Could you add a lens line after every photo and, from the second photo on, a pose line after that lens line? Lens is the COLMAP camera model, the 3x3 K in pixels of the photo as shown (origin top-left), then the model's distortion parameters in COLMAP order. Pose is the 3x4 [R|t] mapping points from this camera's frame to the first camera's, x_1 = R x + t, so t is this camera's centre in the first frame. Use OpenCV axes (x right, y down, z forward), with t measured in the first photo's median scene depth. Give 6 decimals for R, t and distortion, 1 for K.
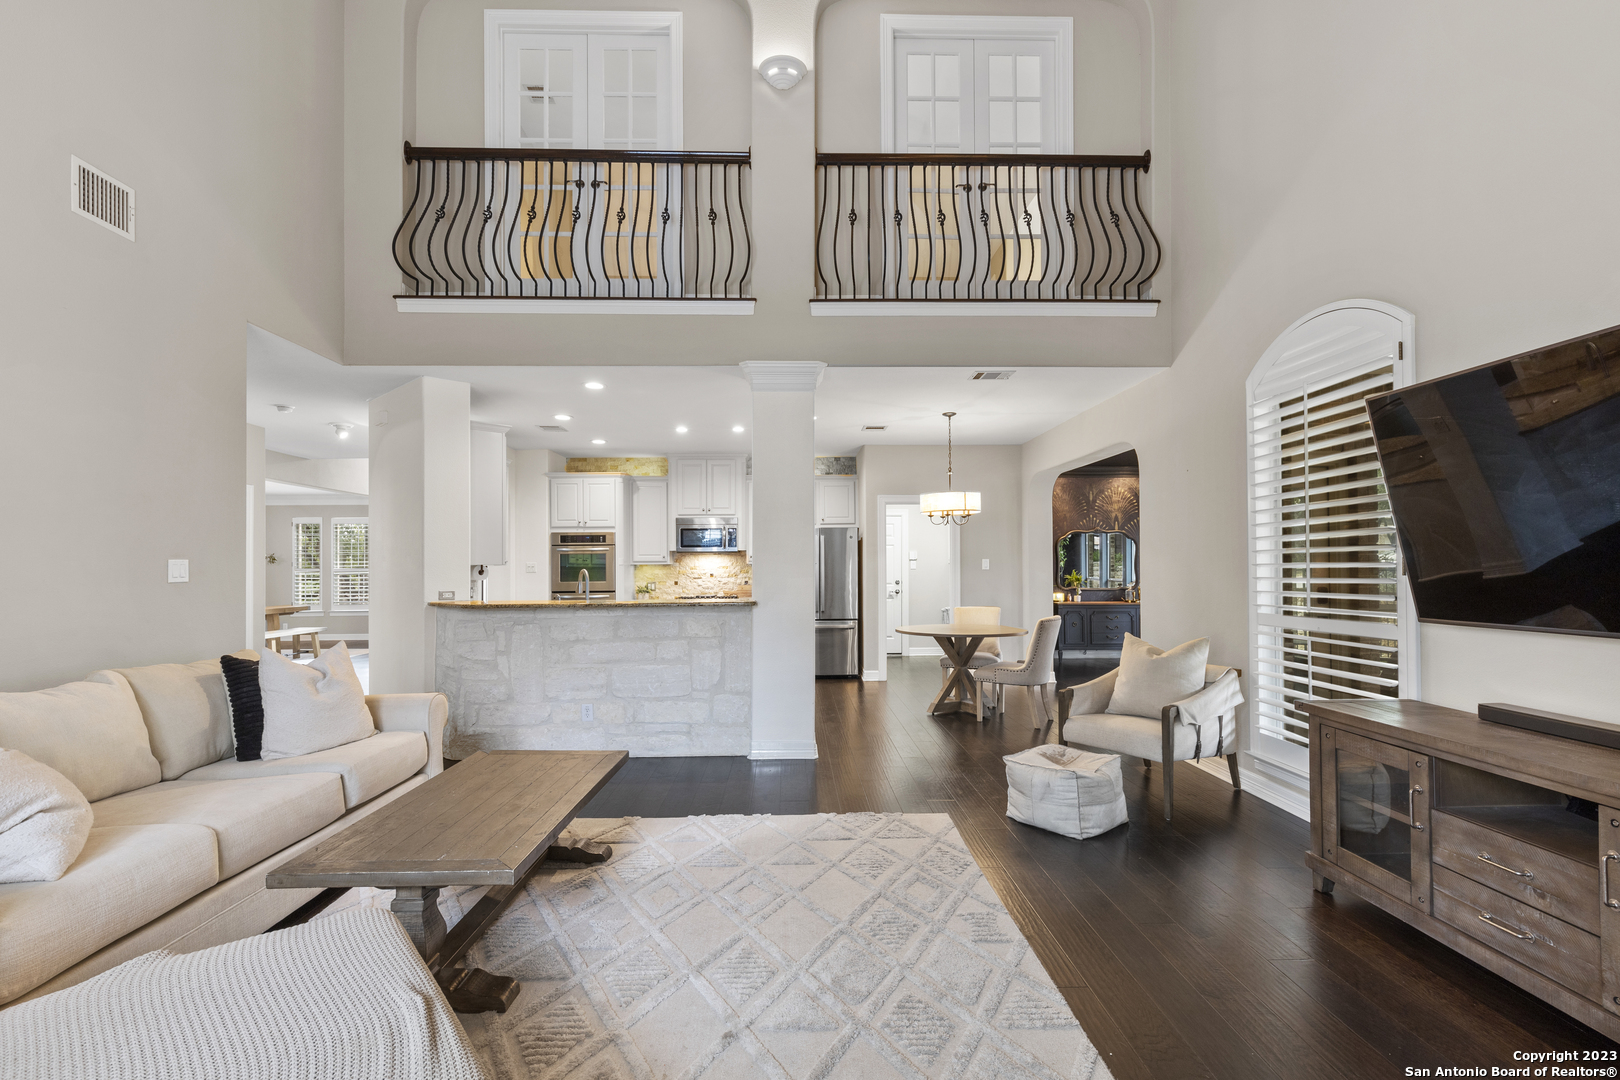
lens RADIAL K [[744.7, 0, 811.3], [0, 744.7, 559.3], [0, 0, 1]] dist [0.000930, 0.000045]
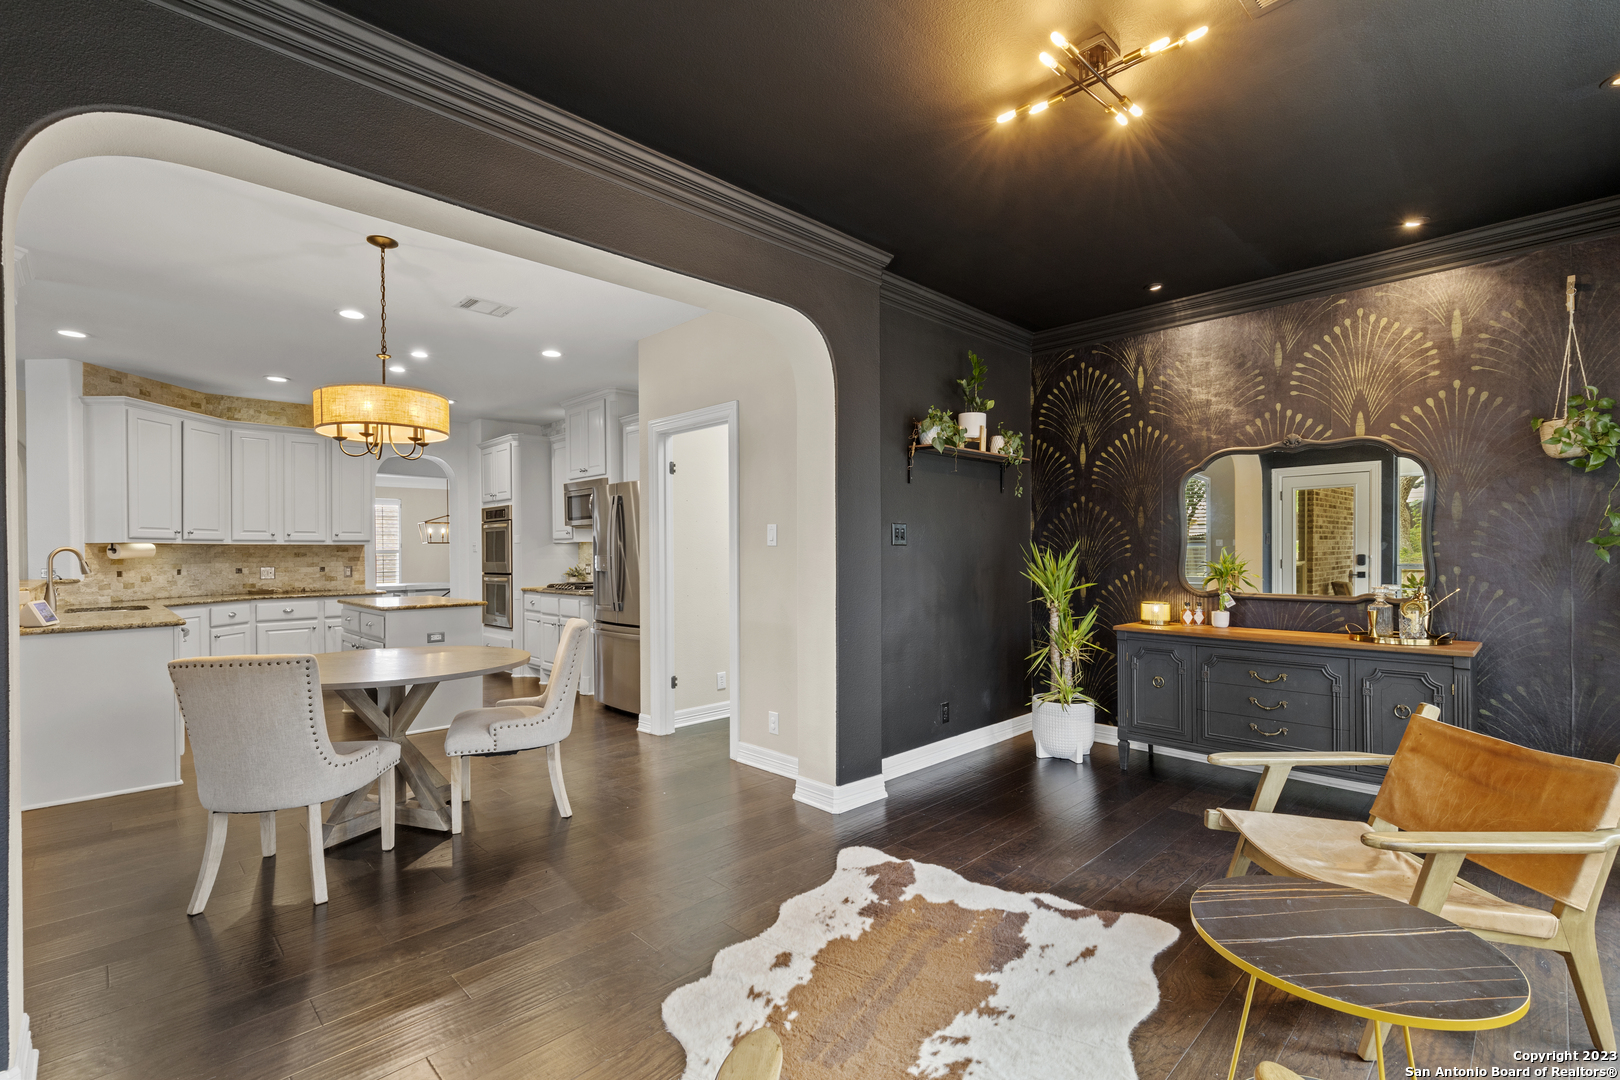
lens RADIAL K [[730.6, 0, 810.3], [0, 730.6, 549.0], [0, 0, 1]] dist [0.001488, 0.000868]
pose [[0.677997, -0.002289, -0.735061, 0.589313], [0.007920, 0.999960, 0.004192, 0.013537], [0.735022, -0.008664, 0.677988, 0.680409]]
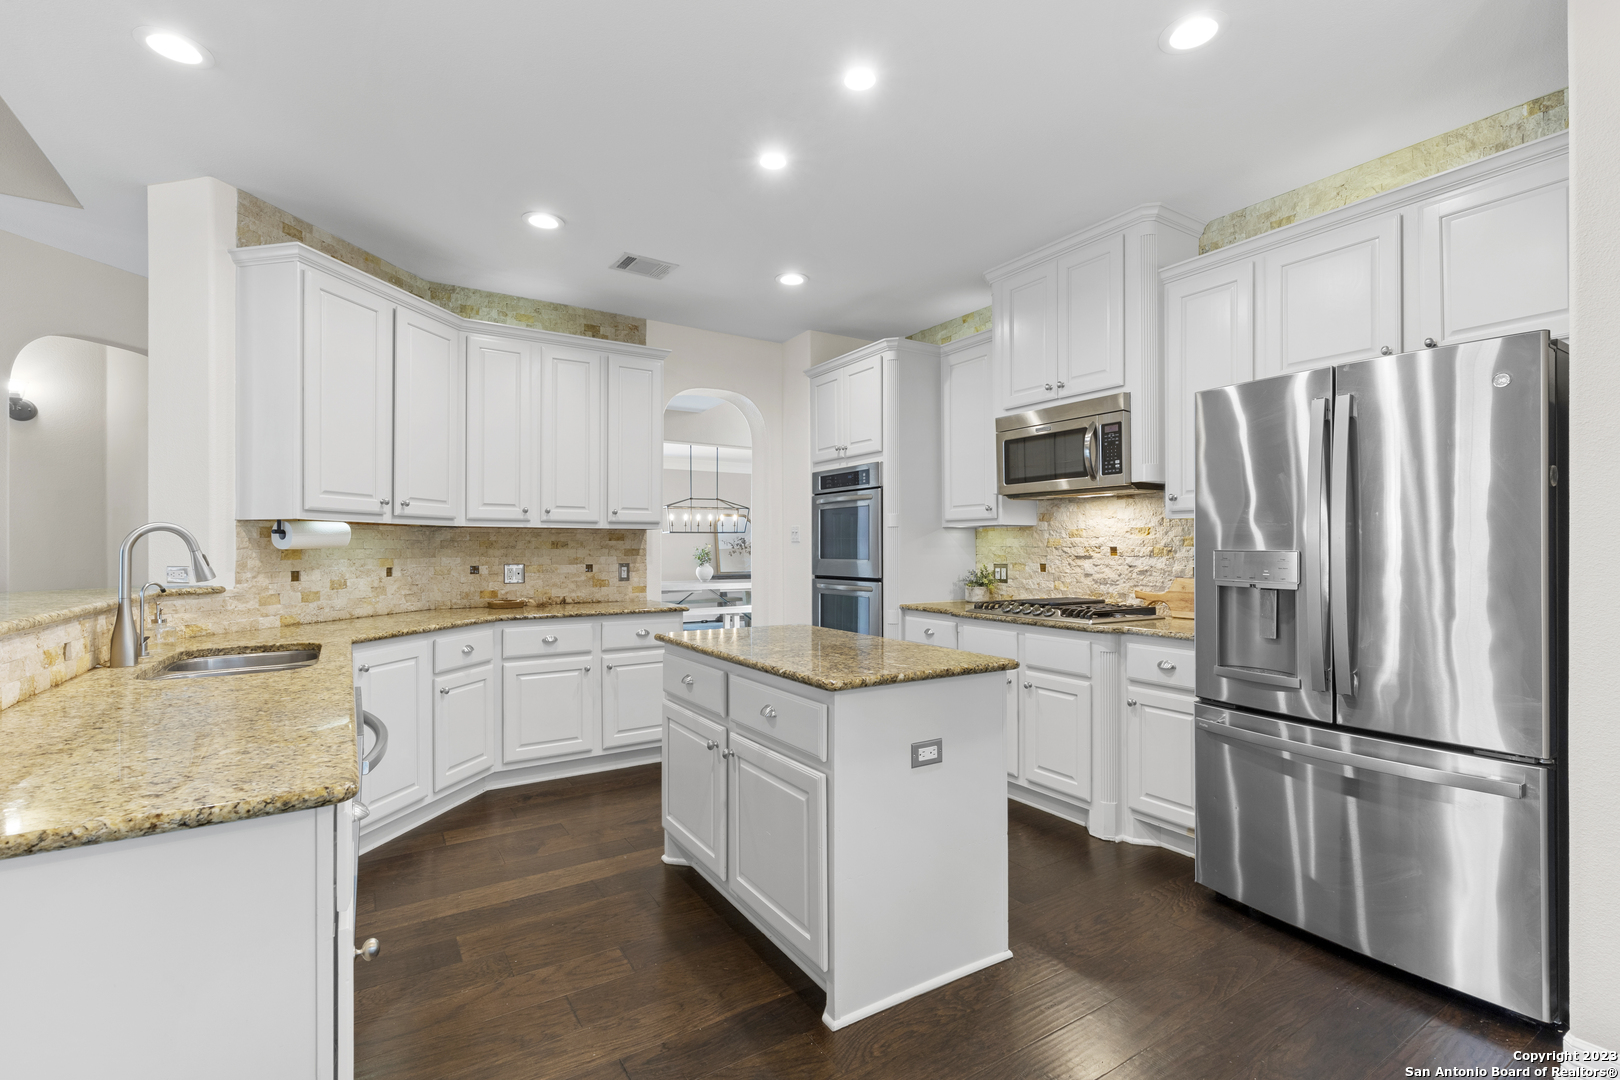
lens RADIAL K [[740.4, 0, 810.0], [0, 740.4, 540.0], [0, 0, 1]] dist [0.000091, -0.000323]
pose [[0.503643, -0.003766, -0.863904, 0.142576], [0.003094, 0.999992, -0.002556, 0.017376], [0.863906, -0.001386, 0.503650, 0.706082]]
